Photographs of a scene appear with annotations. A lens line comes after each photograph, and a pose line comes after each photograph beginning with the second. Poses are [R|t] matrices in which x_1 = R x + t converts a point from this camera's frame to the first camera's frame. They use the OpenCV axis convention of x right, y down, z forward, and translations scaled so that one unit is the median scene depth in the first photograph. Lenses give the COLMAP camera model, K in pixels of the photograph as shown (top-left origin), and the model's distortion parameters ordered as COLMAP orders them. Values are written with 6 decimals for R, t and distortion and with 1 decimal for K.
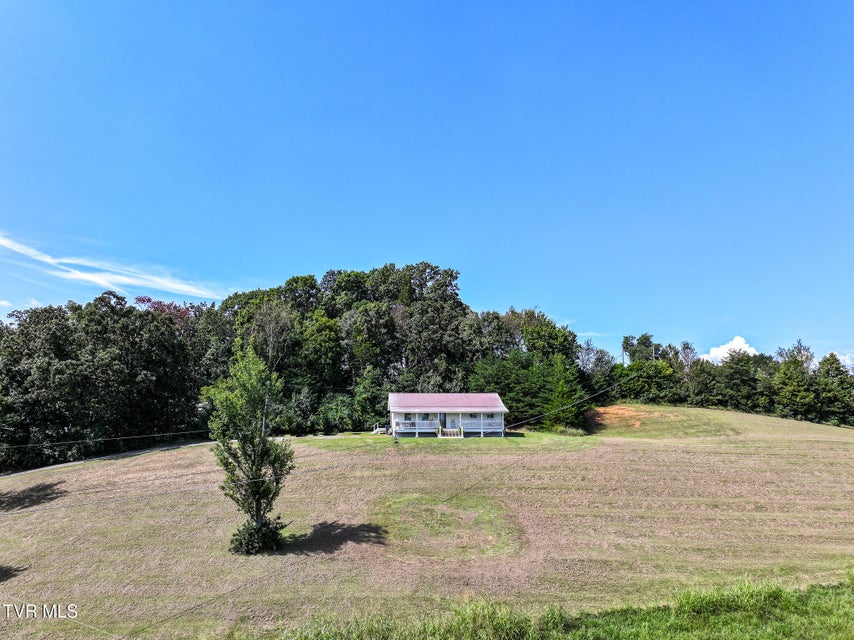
lens RADIAL K [[596.2, 0, 429.1], [0, 596.2, 318.3], [0, 0, 1]] dist [0.013529, -0.000624]
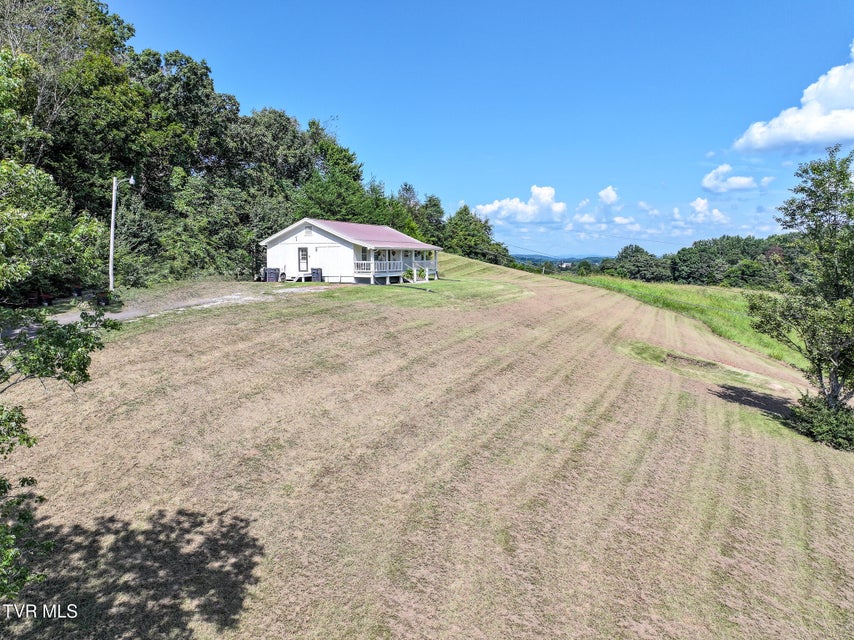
lens RADIAL K [[596.2, 0, 425.7], [0, 596.2, 320.8], [0, 0, 1]] dist [0.013529, -0.000624]
pose [[0.495710, -0.090973, 0.863710, -0.519136], [-0.140237, 0.973063, 0.182978, 0.090216], [-0.857091, -0.211828, 0.469600, 0.526680]]
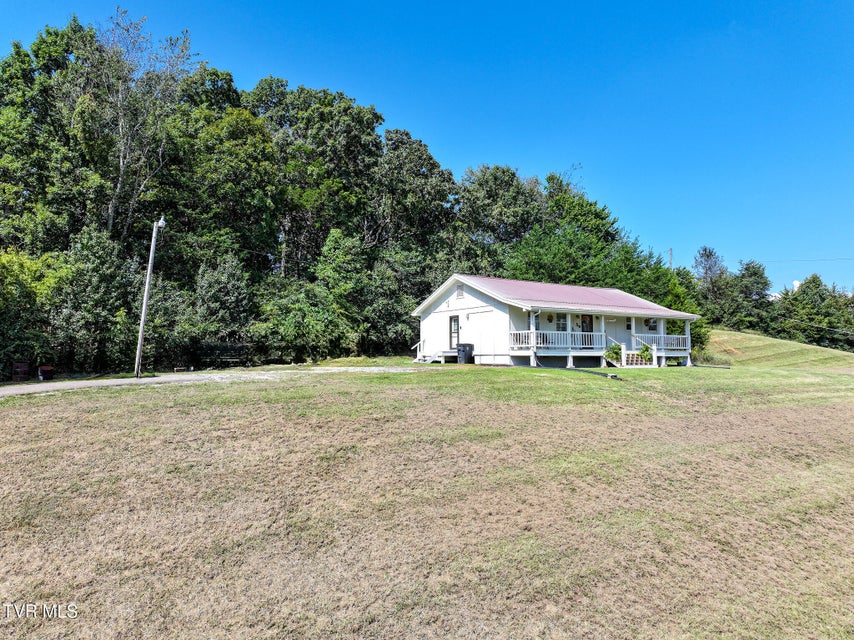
lens RADIAL K [[596.2, 0, 427.4], [0, 596.2, 323.0], [0, 0, 1]] dist [0.013529, -0.000624]
pose [[0.887048, 0.028312, 0.460808, -0.269887], [-0.073757, 0.993989, 0.080910, 0.117528], [-0.455747, -0.105759, 0.883804, 0.561538]]
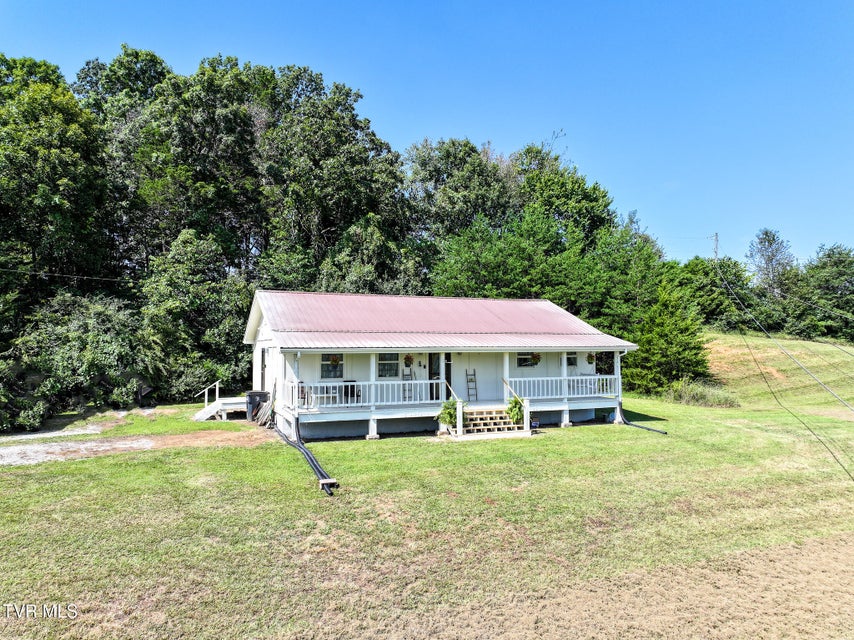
lens RADIAL K [[596.2, 0, 427.6], [0, 596.2, 319.1], [0, 0, 1]] dist [0.013529, -0.000624]
pose [[0.956501, 0.014121, 0.291386, -0.066748], [-0.046527, 0.993427, 0.104587, 0.094952], [-0.287993, -0.113595, 0.950871, 0.618578]]
